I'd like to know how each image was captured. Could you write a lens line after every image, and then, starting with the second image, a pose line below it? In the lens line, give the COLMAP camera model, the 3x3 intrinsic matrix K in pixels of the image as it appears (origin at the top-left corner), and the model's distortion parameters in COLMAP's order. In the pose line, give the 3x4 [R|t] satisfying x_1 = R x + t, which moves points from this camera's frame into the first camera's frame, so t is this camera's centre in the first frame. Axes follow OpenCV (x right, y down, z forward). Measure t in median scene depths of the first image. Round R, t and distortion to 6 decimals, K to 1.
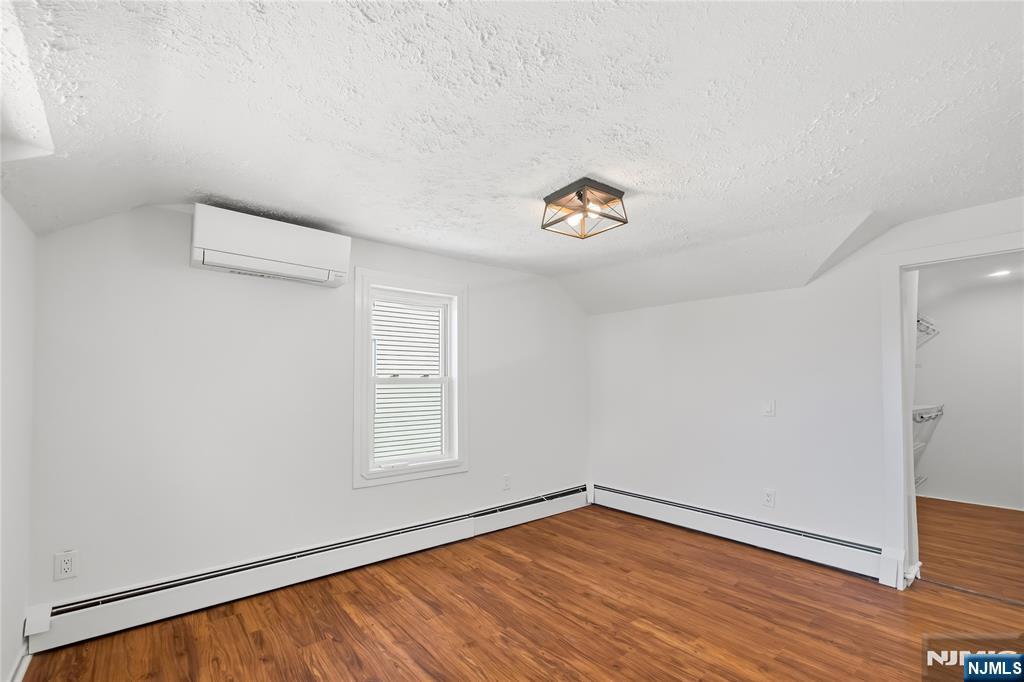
lens RADIAL K [[456.6, 0, 511.0], [0, 456.6, 354.6], [0, 0, 1]] dist [0.000814, 0.000140]
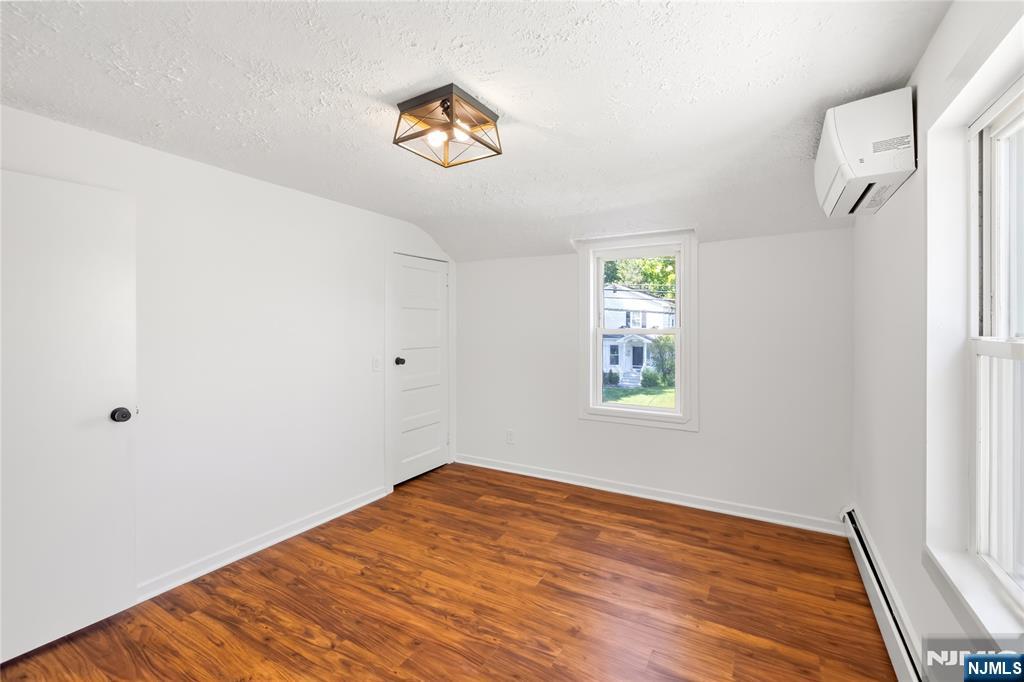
lens RADIAL K [[428.4, 0, 503.2], [0, 428.4, 328.0], [0, 0, 1]] dist [0.002093, -0.000080]
pose [[-0.947935, 0.006514, -0.318397, 0.257913], [0.023682, 0.998465, -0.050077, 0.057431], [0.317581, -0.055010, -0.946634, 1.473173]]
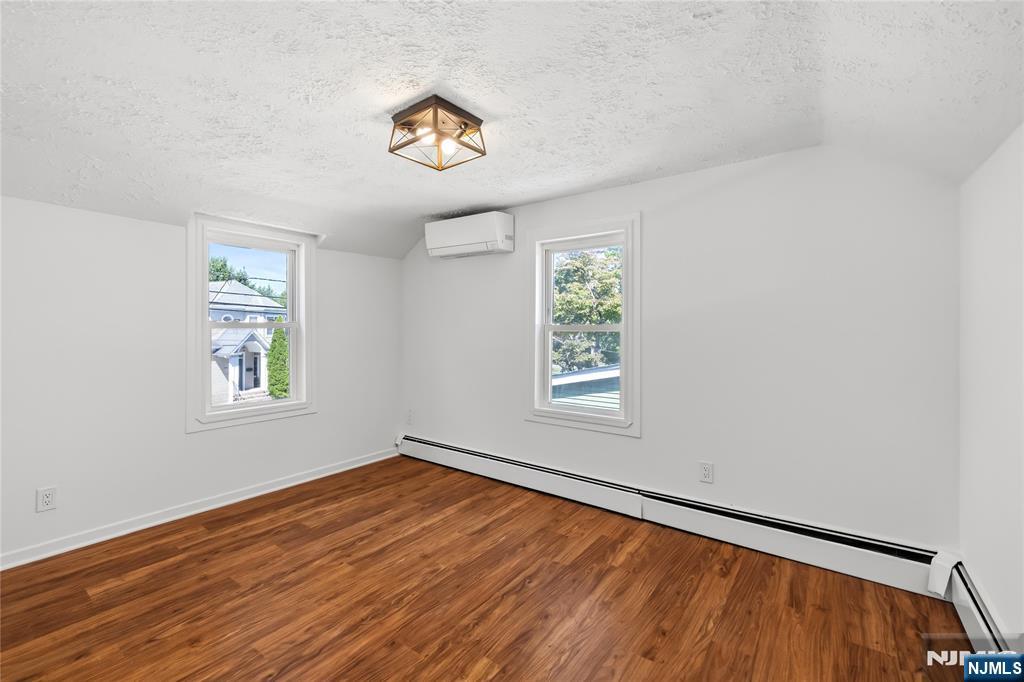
lens RADIAL K [[448.5, 0, 495.5], [0, 448.5, 314.1], [0, 0, 1]] dist [0.003116, 0.000662]
pose [[0.201543, -0.031093, -0.978986, 0.879986], [0.053253, 0.998366, -0.020745, 0.047701], [0.978031, -0.047953, 0.202870, 0.798190]]
